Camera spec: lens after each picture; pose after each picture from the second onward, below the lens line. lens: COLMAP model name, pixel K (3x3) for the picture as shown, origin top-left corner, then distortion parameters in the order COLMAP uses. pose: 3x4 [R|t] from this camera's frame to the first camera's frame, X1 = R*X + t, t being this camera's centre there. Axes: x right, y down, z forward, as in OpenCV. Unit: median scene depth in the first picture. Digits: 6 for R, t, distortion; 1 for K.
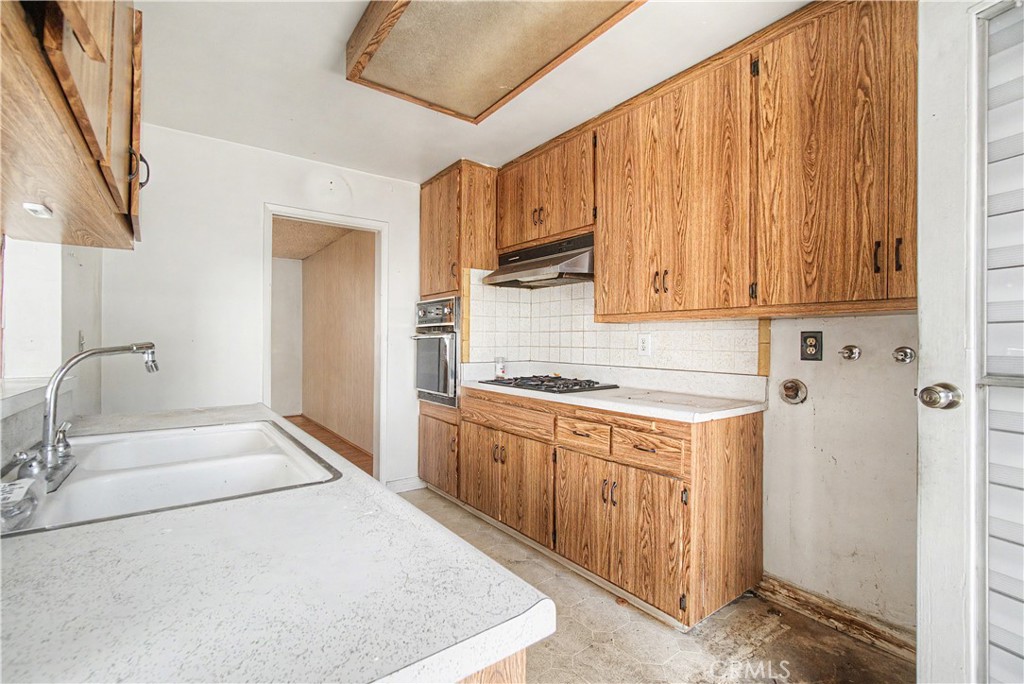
lens RADIAL K [[443.2, 0, 512.0], [0, 443.2, 342.0], [0, 0, 1]] dist [-0.000868, 0.000116]
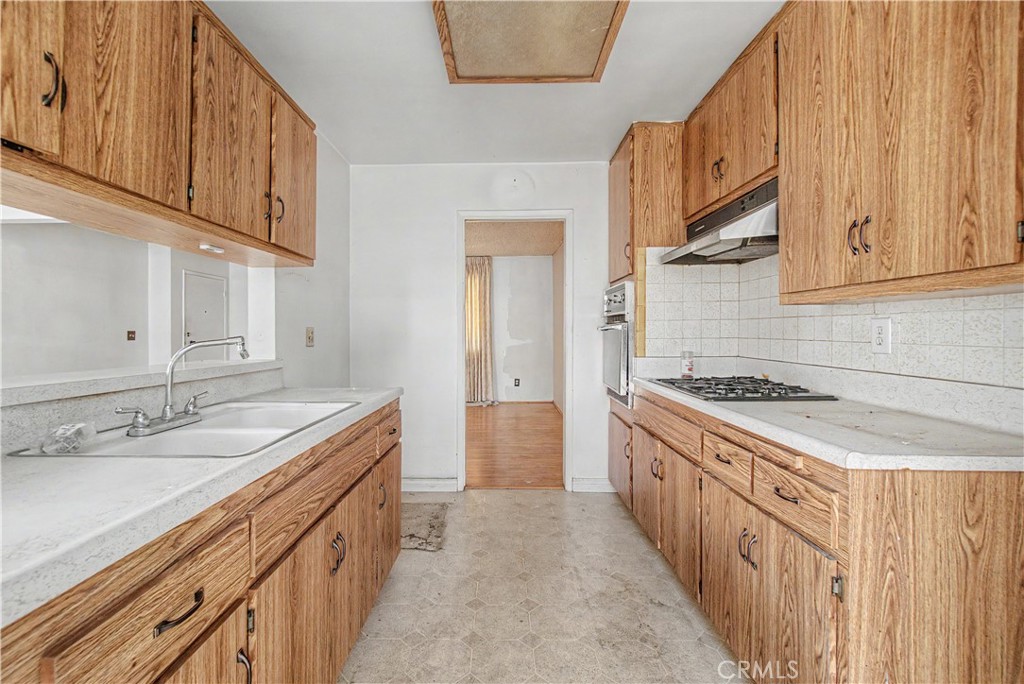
lens RADIAL K [[459.9, 0, 505.4], [0, 459.9, 335.2], [0, 0, 1]] dist [-0.003498, 0.005676]
pose [[0.795236, -0.002690, -0.606294, 0.328724], [0.006288, 0.999973, 0.003810, -0.001405], [0.606267, -0.006843, 0.795231, 0.179561]]
